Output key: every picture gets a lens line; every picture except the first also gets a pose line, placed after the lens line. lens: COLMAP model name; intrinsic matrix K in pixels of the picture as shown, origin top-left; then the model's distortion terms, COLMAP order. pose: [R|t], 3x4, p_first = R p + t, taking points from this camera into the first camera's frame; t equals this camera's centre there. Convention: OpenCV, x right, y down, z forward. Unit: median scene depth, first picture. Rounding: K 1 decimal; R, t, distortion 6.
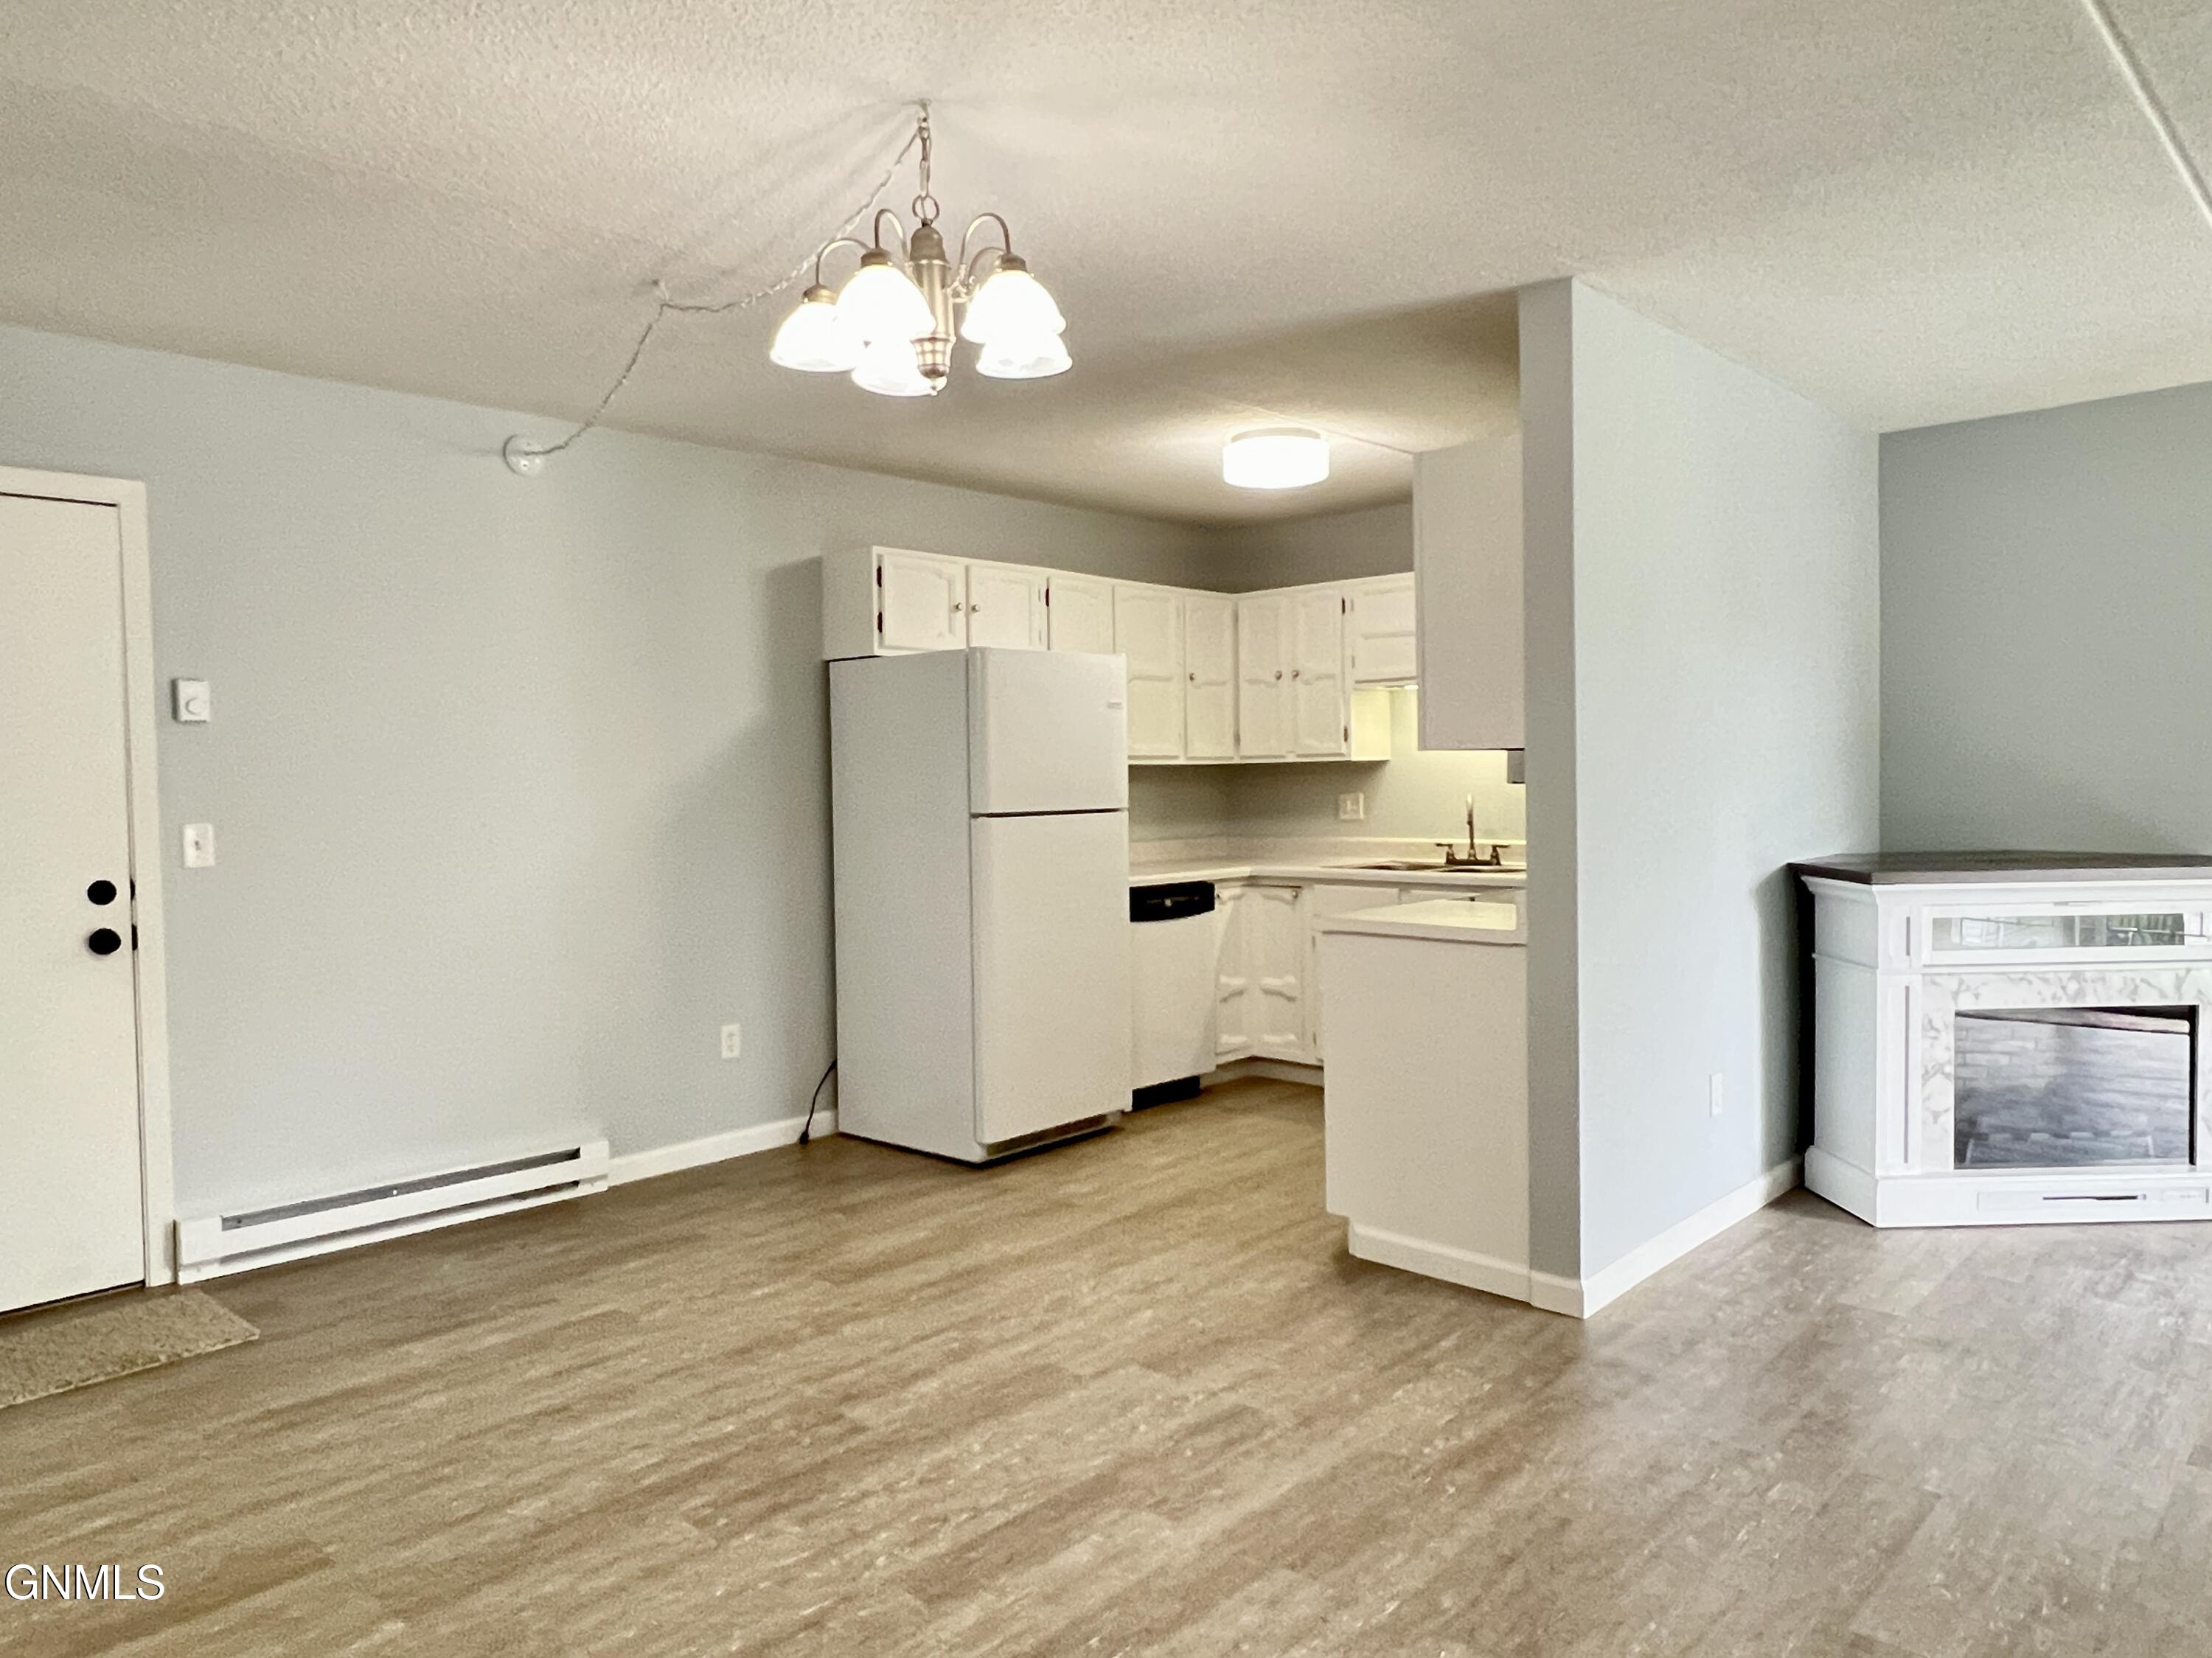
lens RADIAL K [[1391.0, 0, 1109.3], [0, 1391.0, 831.2], [0, 0, 1]] dist [0.005772, -0.001006]
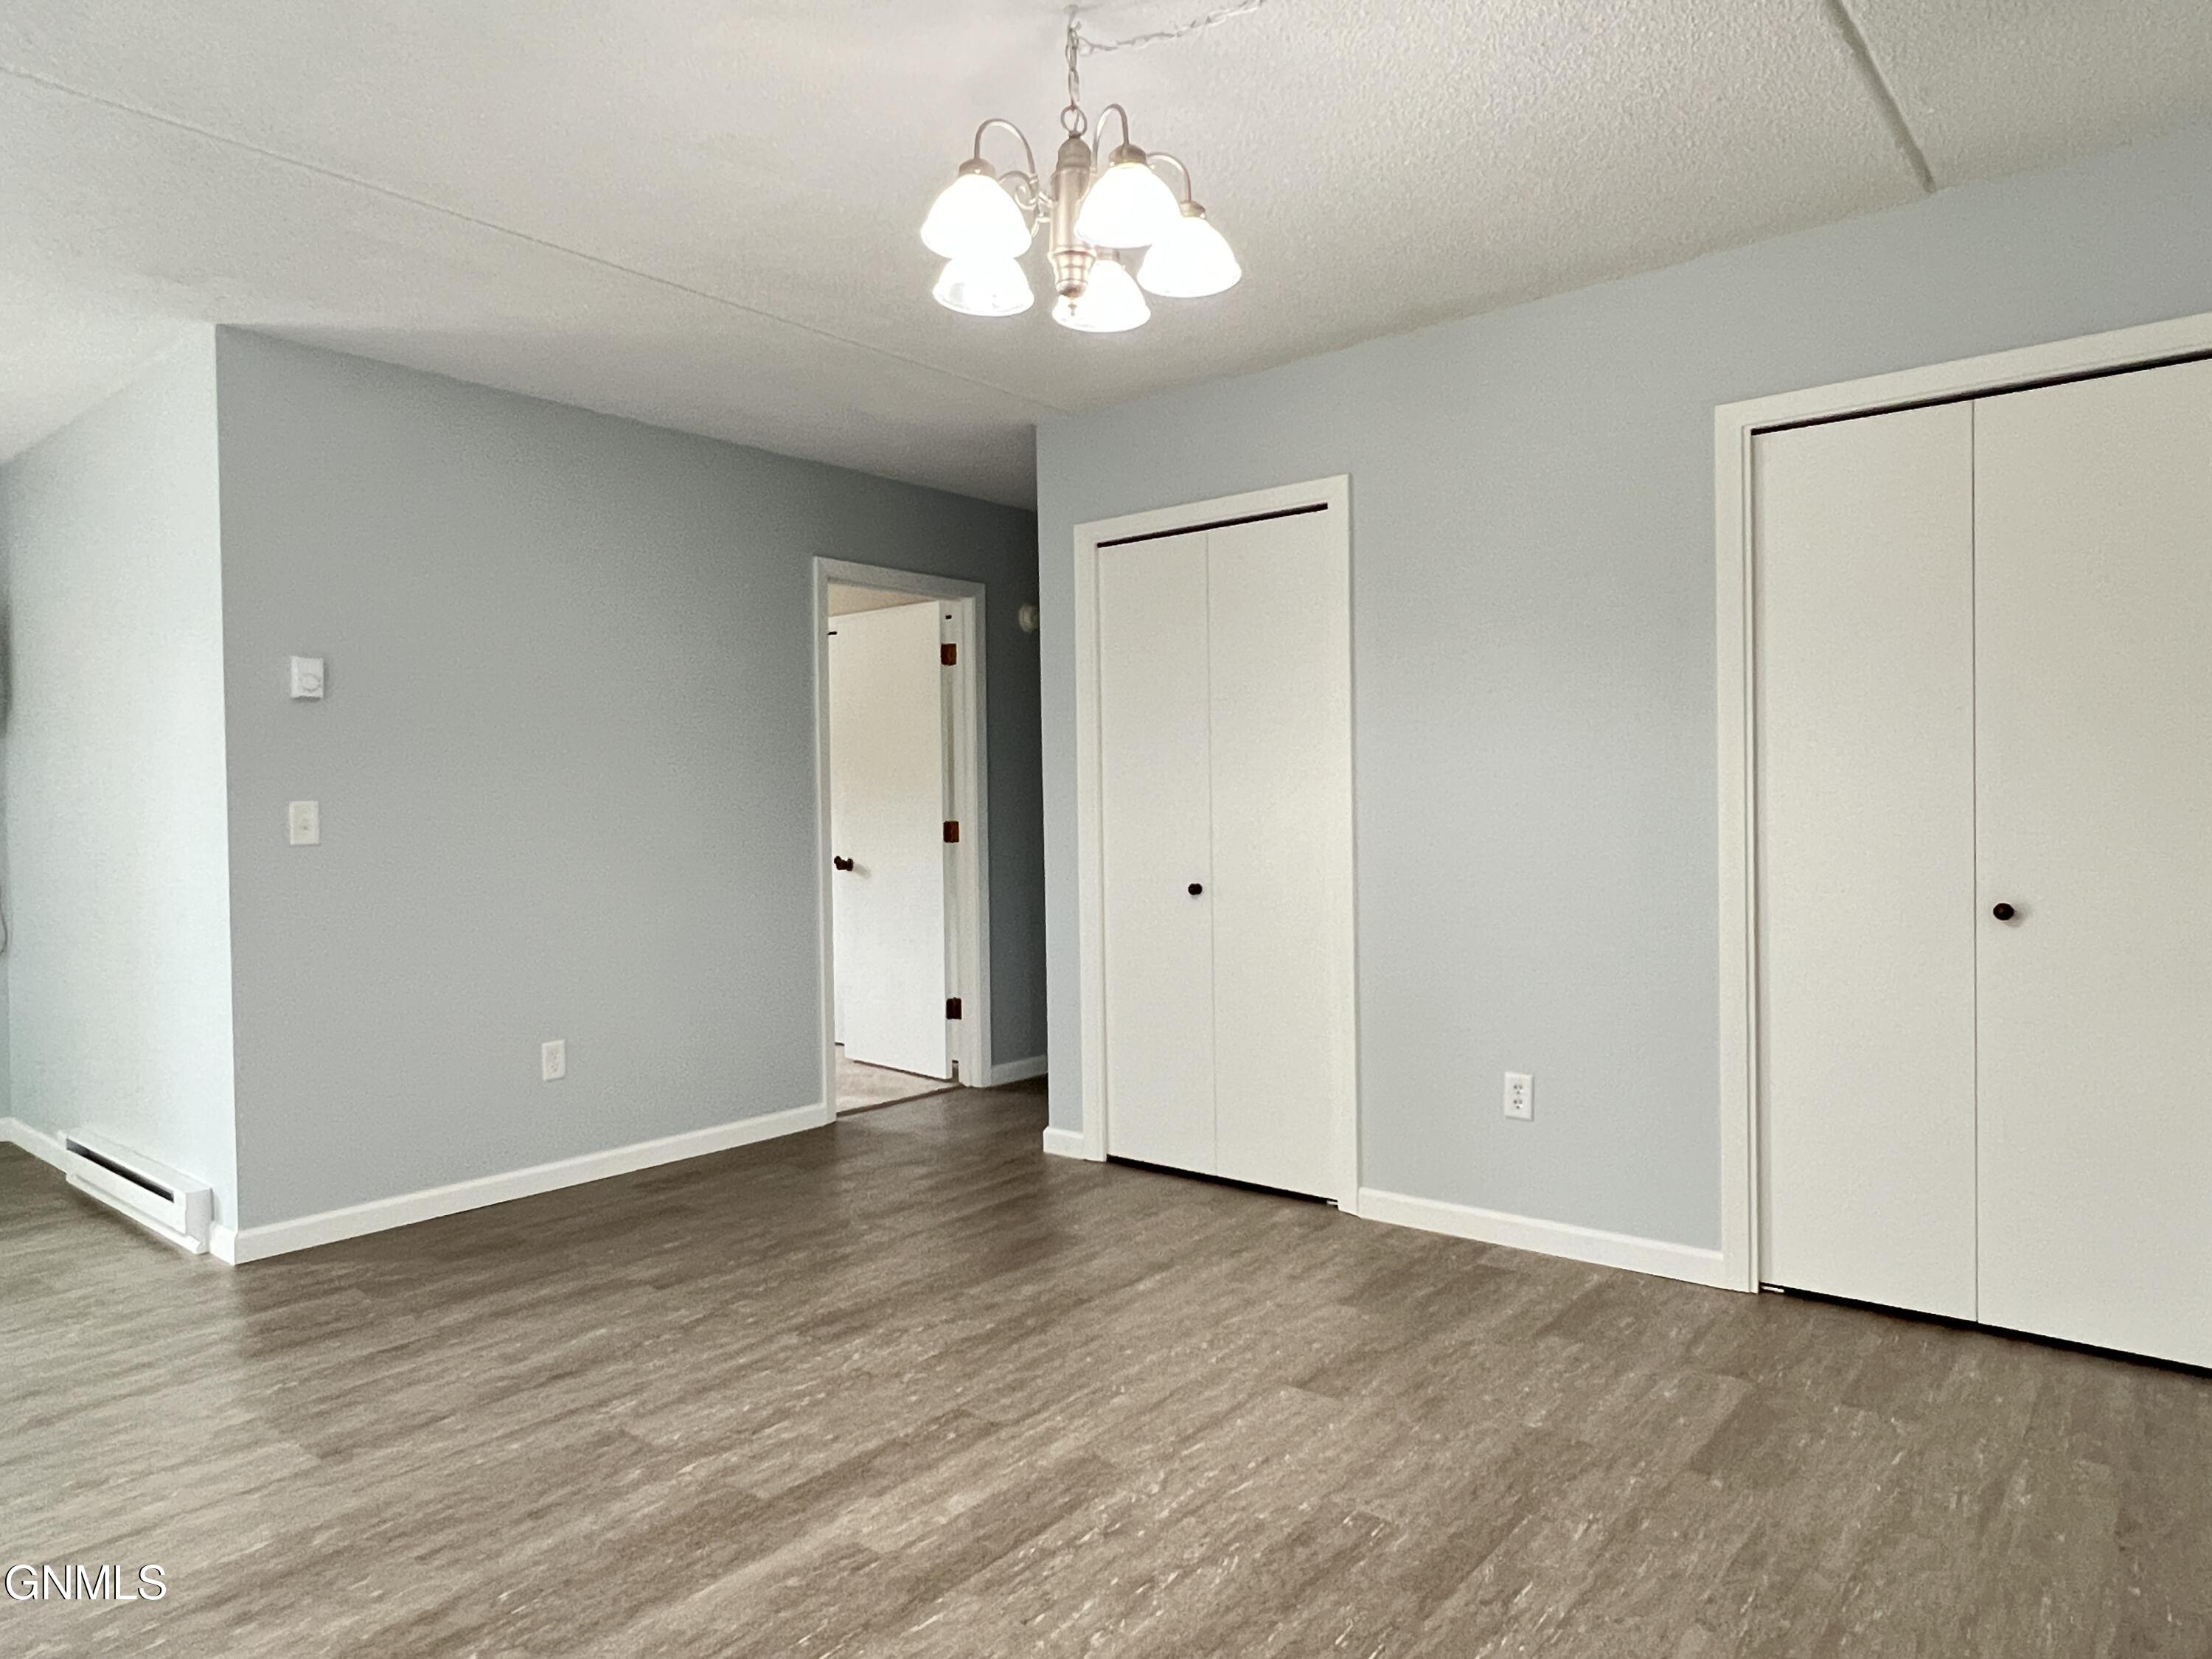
lens RADIAL K [[1391.1, 0, 1105.7], [0, 1391.1, 821.2], [0, 0, 1]] dist [0.005772, -0.001006]
pose [[-0.997682, 0.032581, -0.059741, -0.079978], [0.029666, 0.998355, 0.049059, -0.016964], [0.061241, 0.047173, -0.997008, 1.927846]]
